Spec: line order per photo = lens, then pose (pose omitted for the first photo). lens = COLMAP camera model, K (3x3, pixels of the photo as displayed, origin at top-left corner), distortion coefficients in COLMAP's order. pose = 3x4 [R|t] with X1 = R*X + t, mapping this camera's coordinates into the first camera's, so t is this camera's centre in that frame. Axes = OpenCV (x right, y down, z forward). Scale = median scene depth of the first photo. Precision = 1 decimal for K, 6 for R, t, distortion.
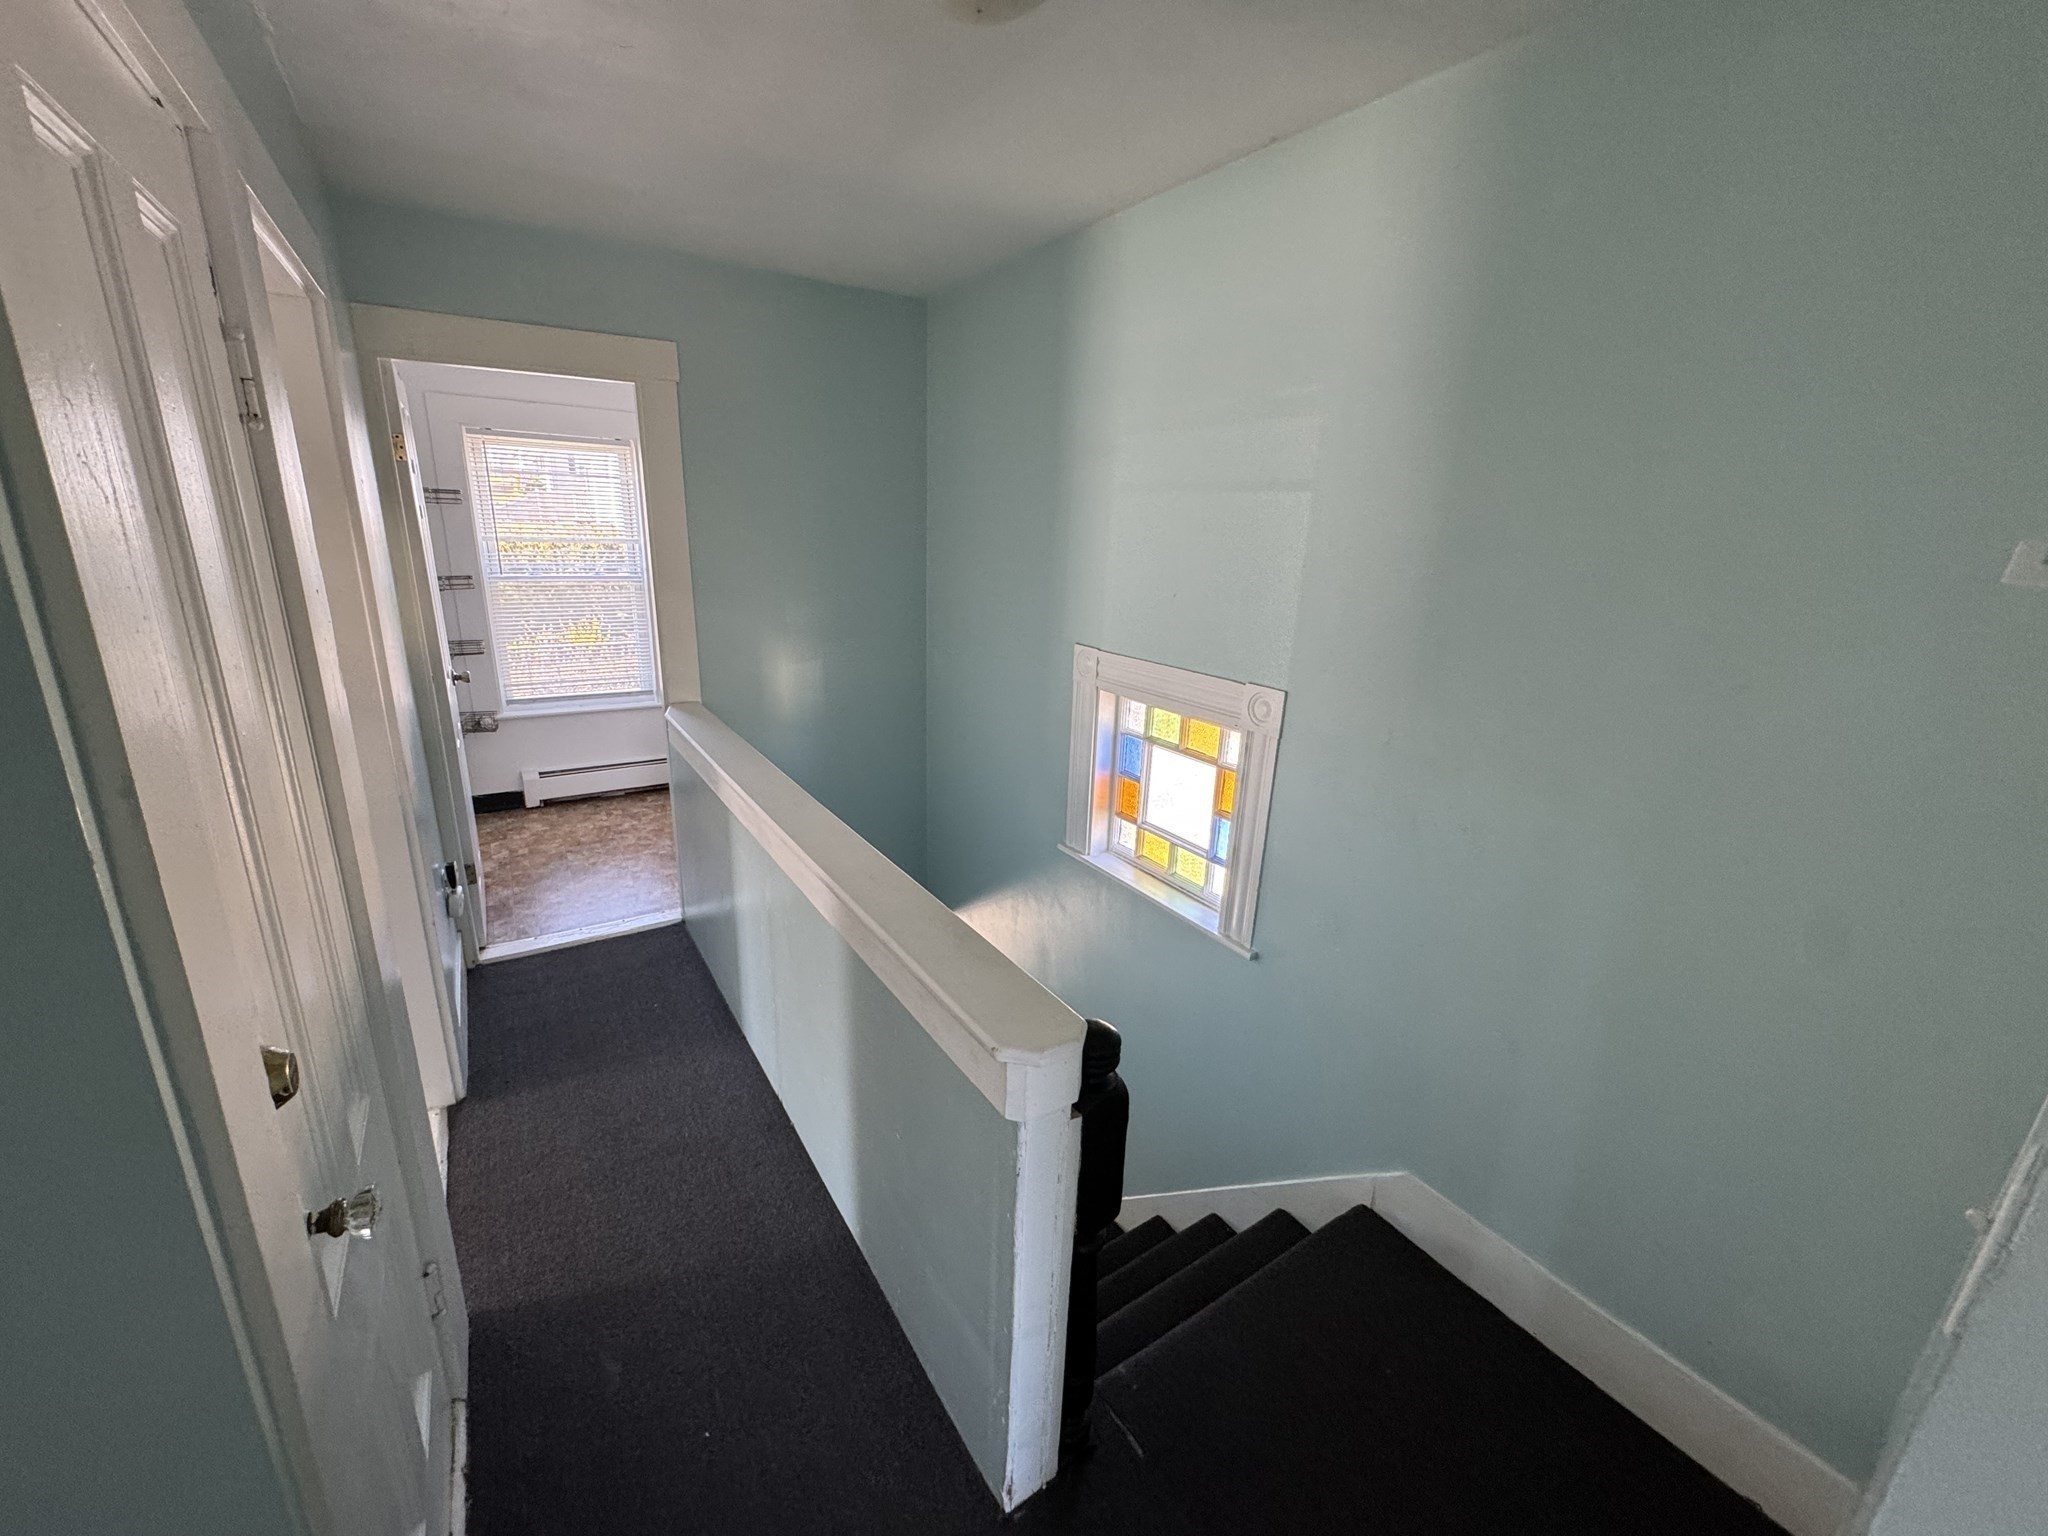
lens RADIAL K [[821.2, 0, 1026.9], [0, 821.2, 764.8], [0, 0, 1]] dist [-0.006512, 0.001137]
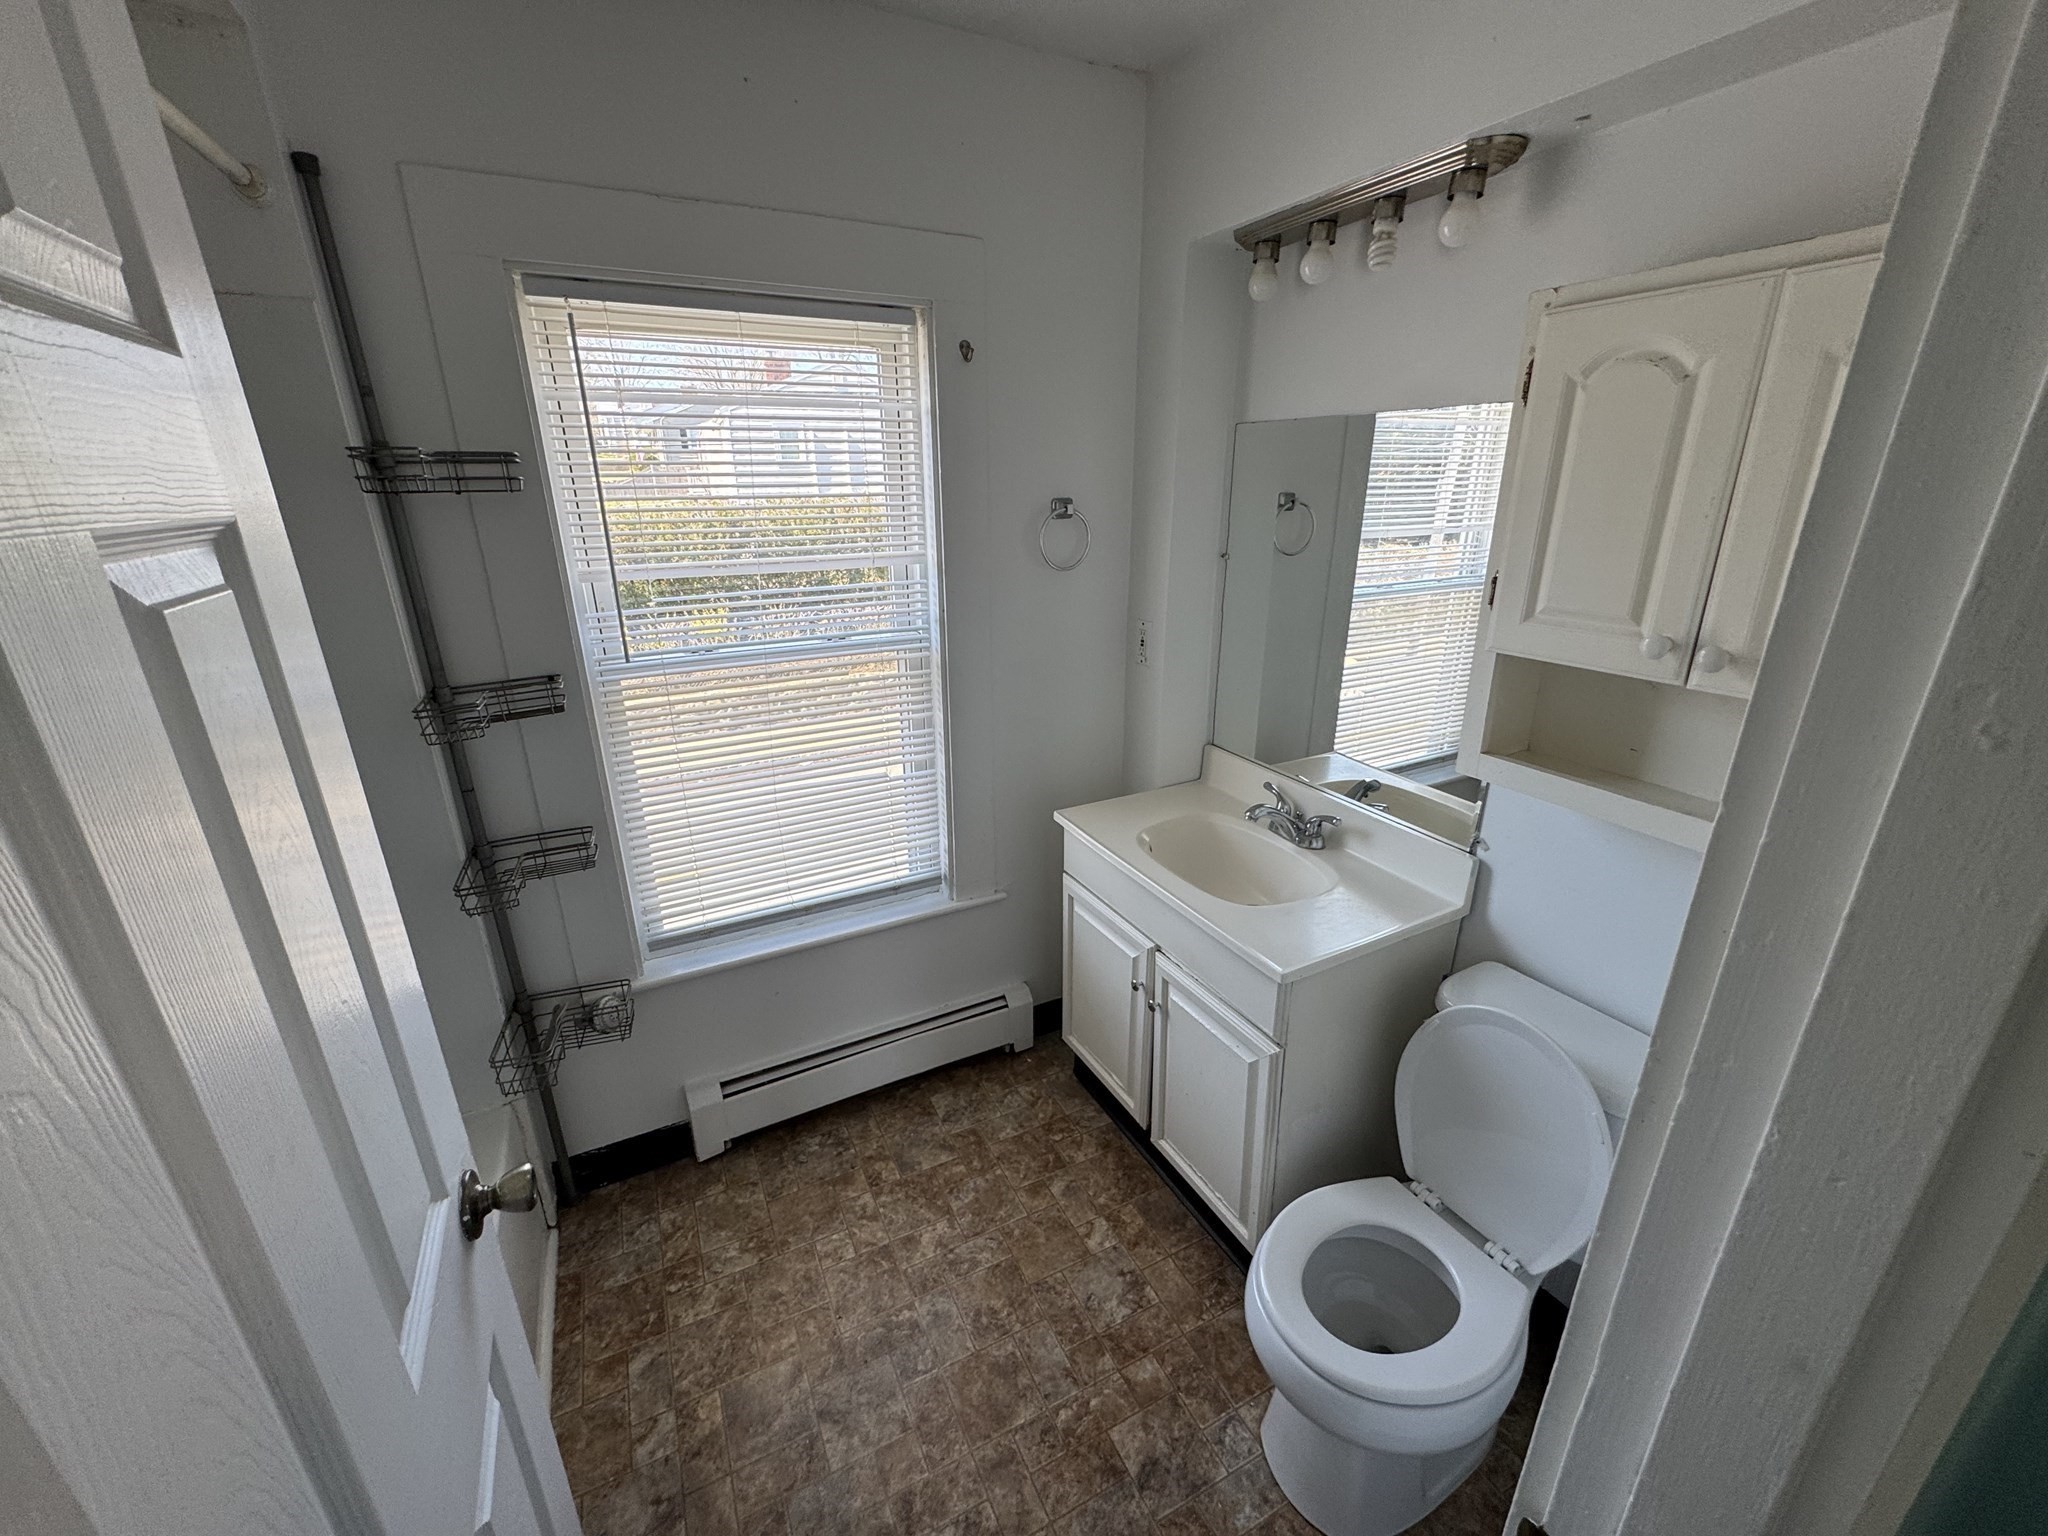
lens RADIAL K [[821.2, 0, 1024.6], [0, 821.2, 767.8], [0, 0, 1]] dist [-0.006512, 0.001137]
pose [[0.993120, -0.004963, -0.116993, -0.388383], [0.011267, 0.998515, 0.053290, -0.193916], [0.116555, -0.054242, 0.991702, 0.600226]]
